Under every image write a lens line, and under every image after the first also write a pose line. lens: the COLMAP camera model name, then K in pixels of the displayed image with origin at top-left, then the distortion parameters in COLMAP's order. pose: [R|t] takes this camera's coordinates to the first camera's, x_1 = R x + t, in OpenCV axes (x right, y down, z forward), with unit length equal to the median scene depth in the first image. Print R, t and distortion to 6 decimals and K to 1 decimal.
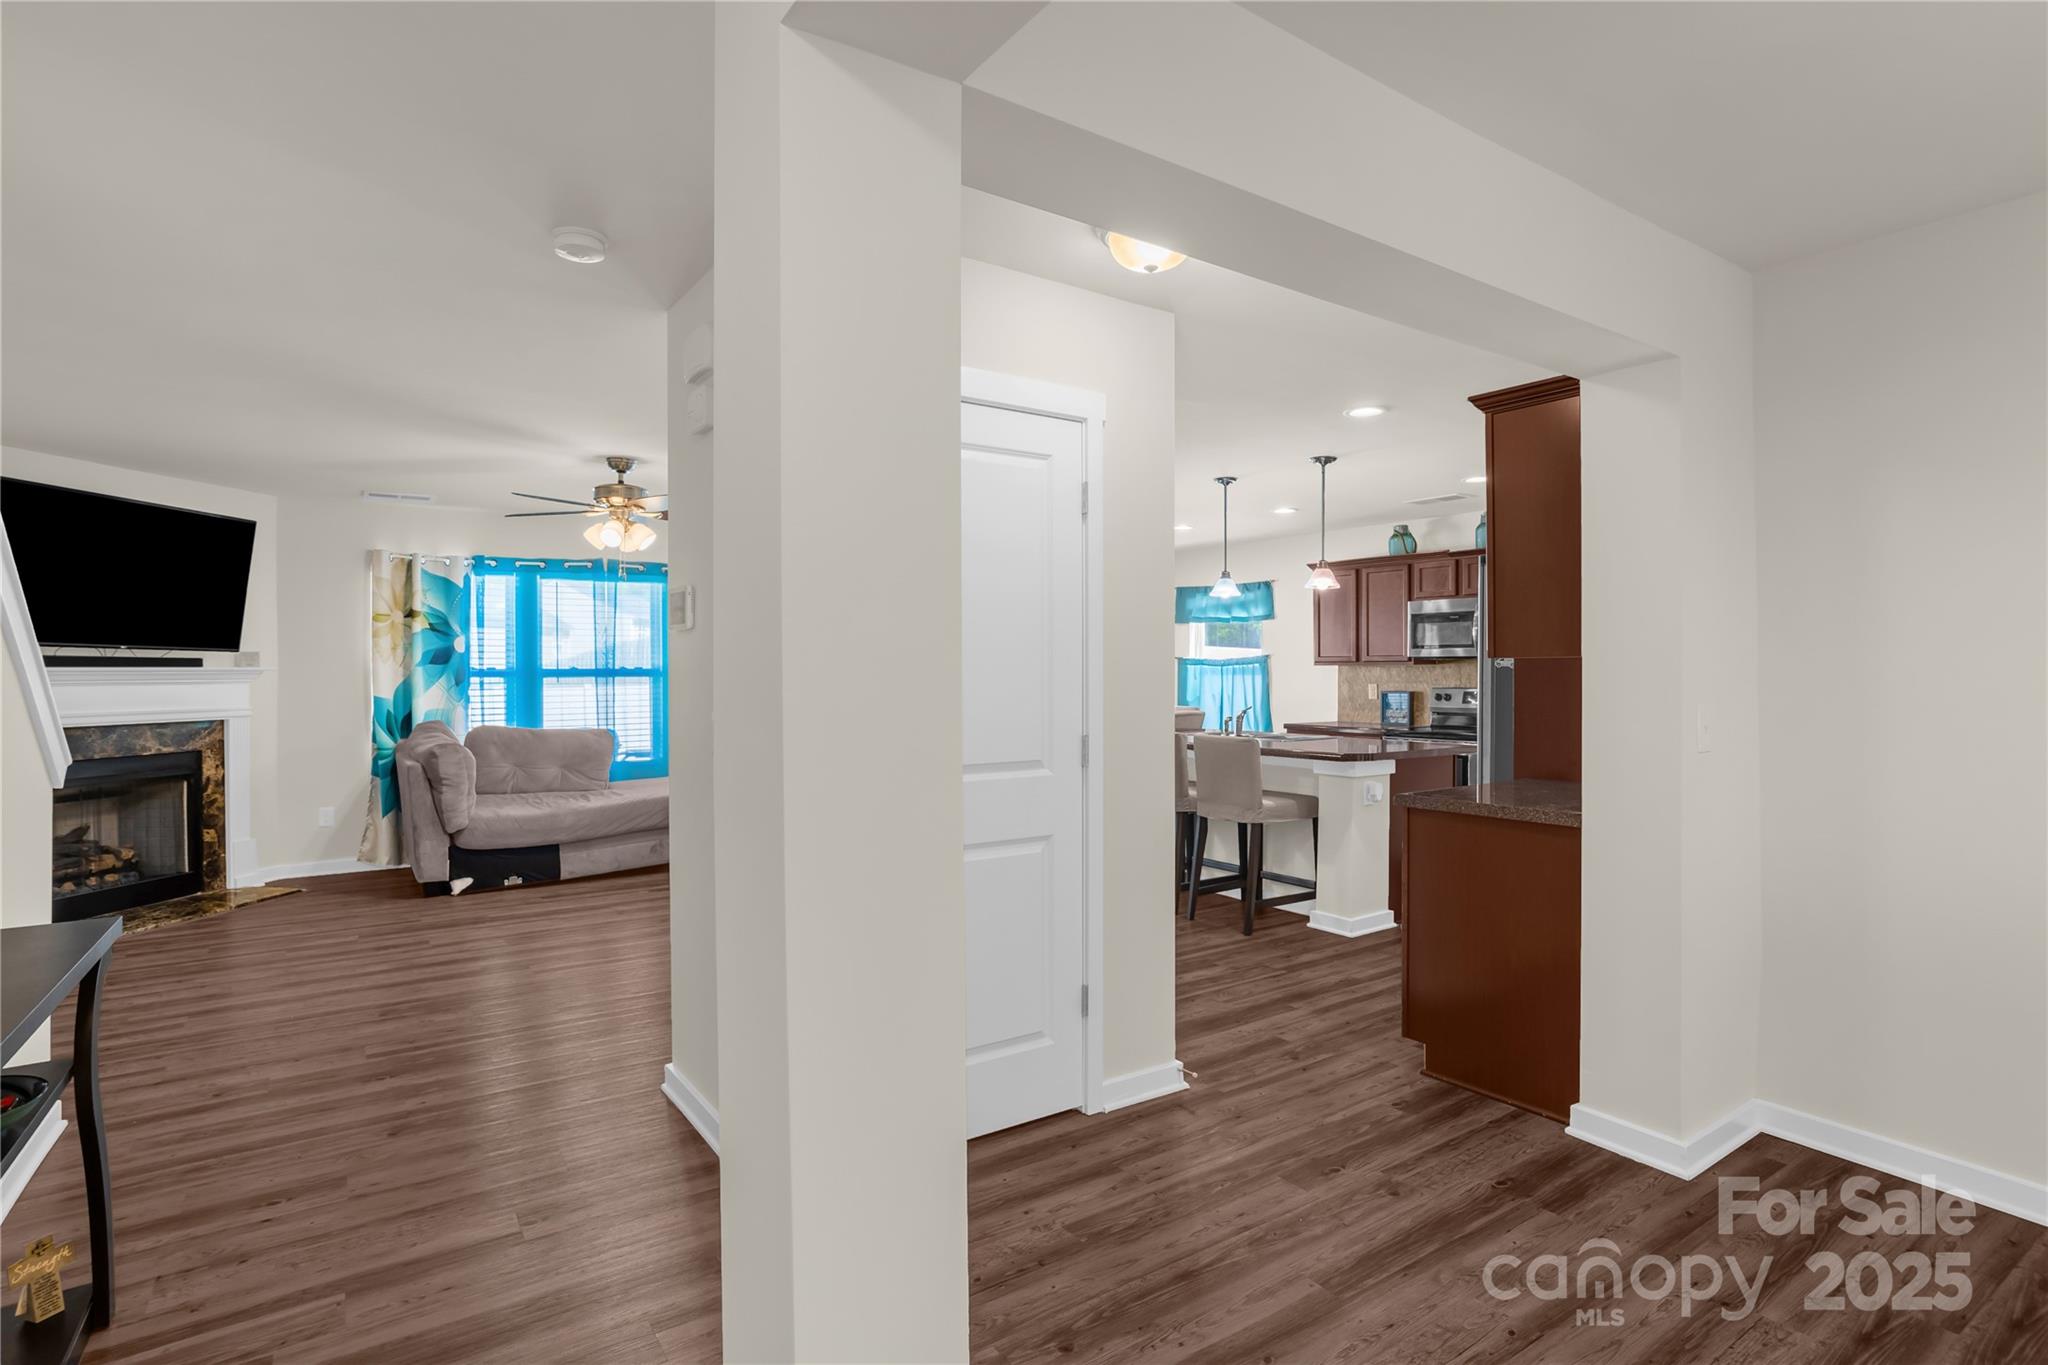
lens RADIAL K [[1017.0, 0, 1010.8], [0, 1017.0, 669.4], [0, 0, 1]] dist [-0.057139, 0.033603]
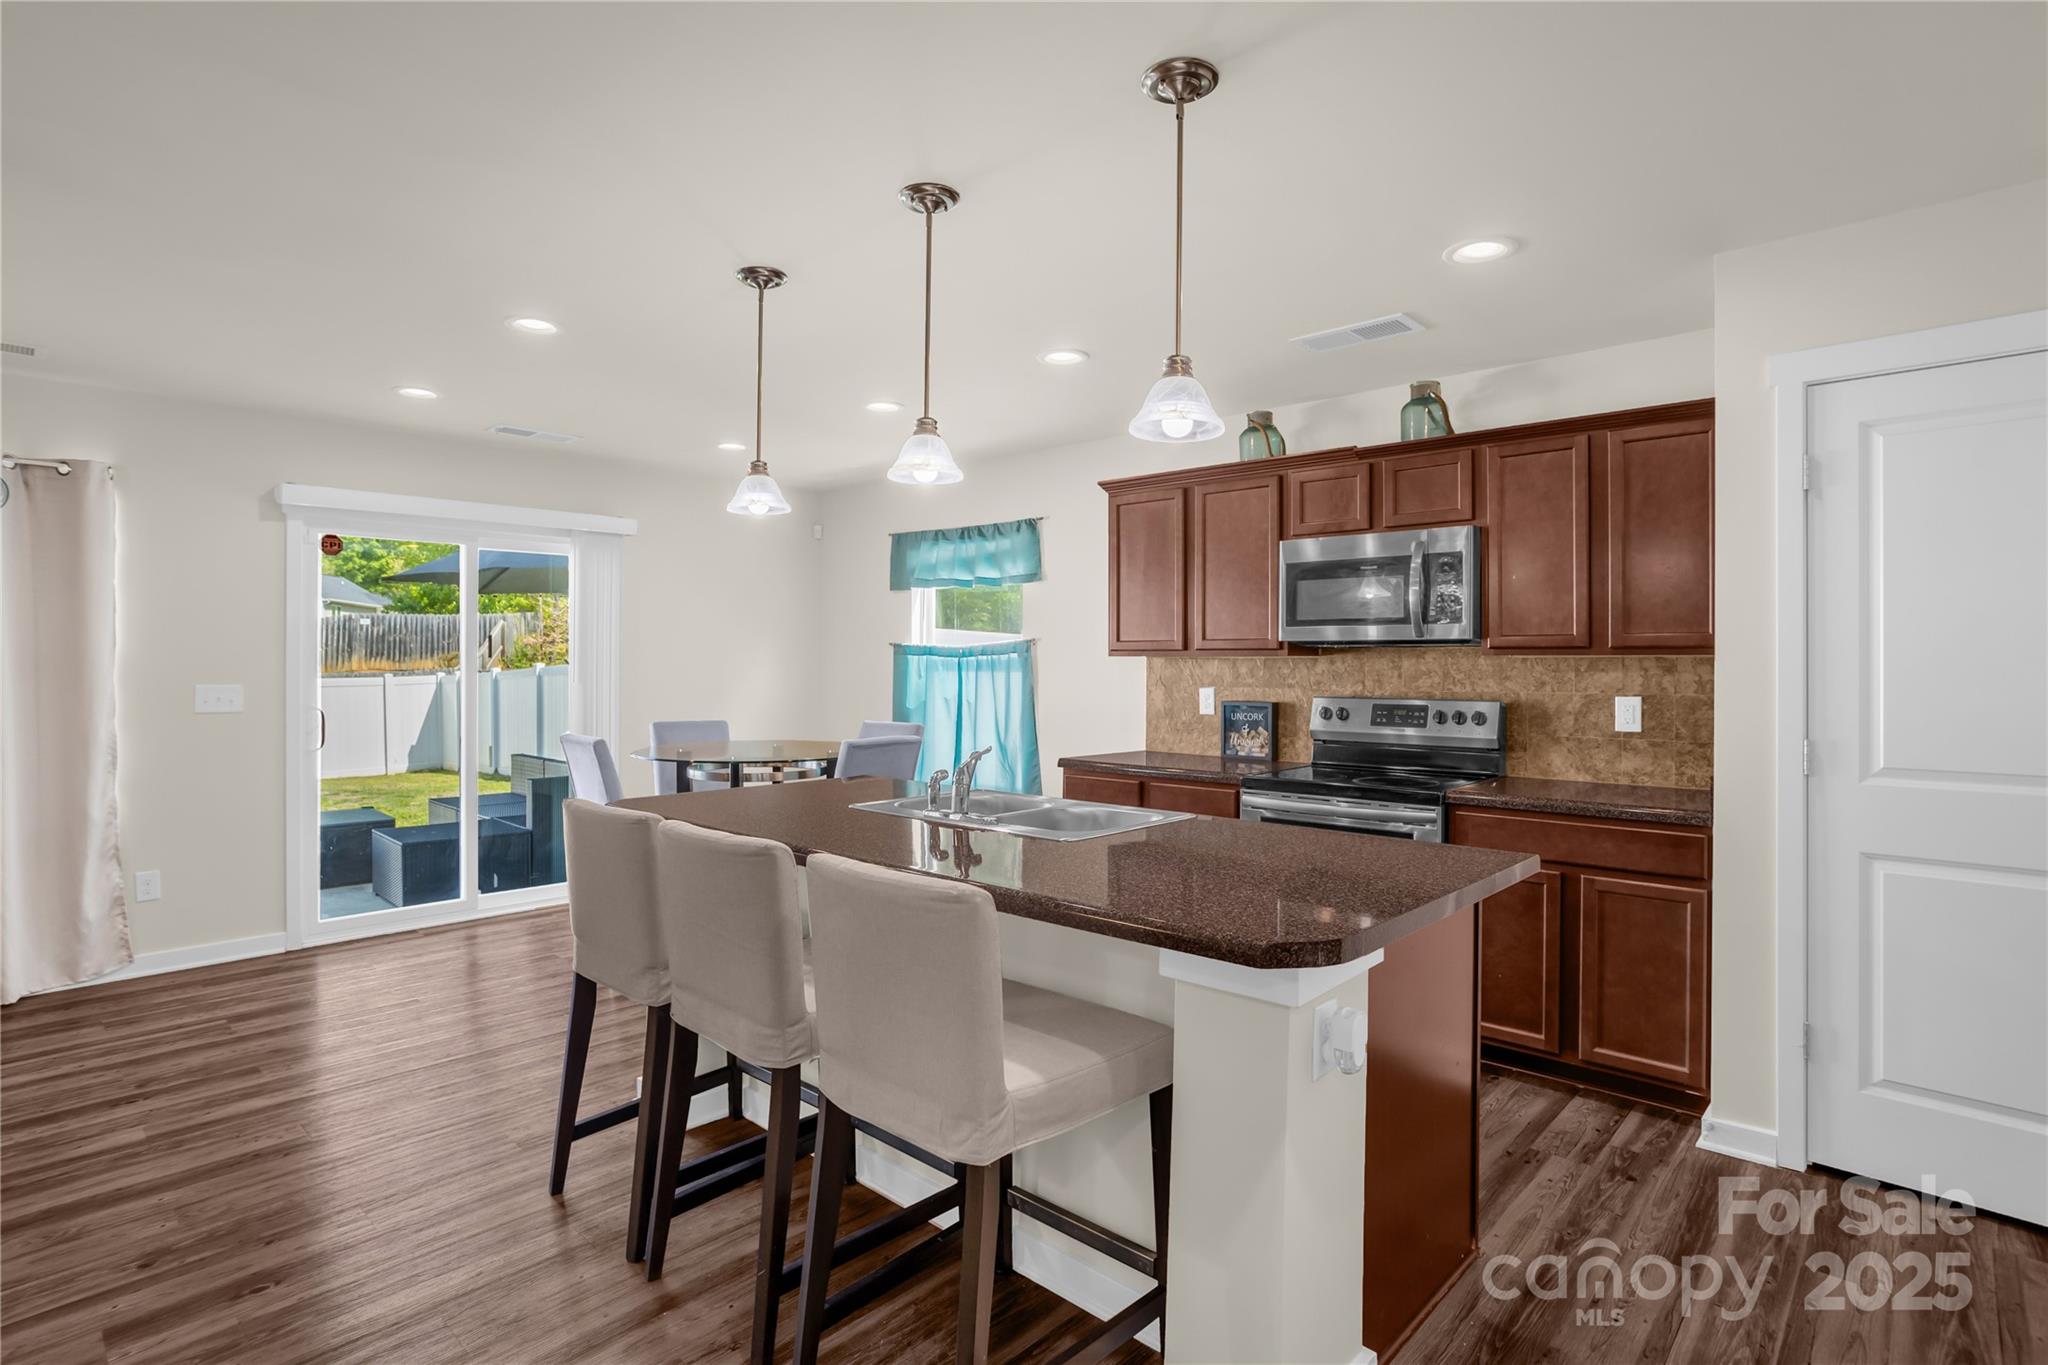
lens RADIAL K [[1017.0, 0, 1010.8], [0, 1017.0, 669.4], [0, 0, 1]] dist [-0.057139, 0.033603]
pose [[0.974414, 0.002063, 0.224753, 0.129806], [-0.003788, 0.999967, 0.007245, -0.000586], [-0.224730, -0.007911, 0.974389, 0.507967]]
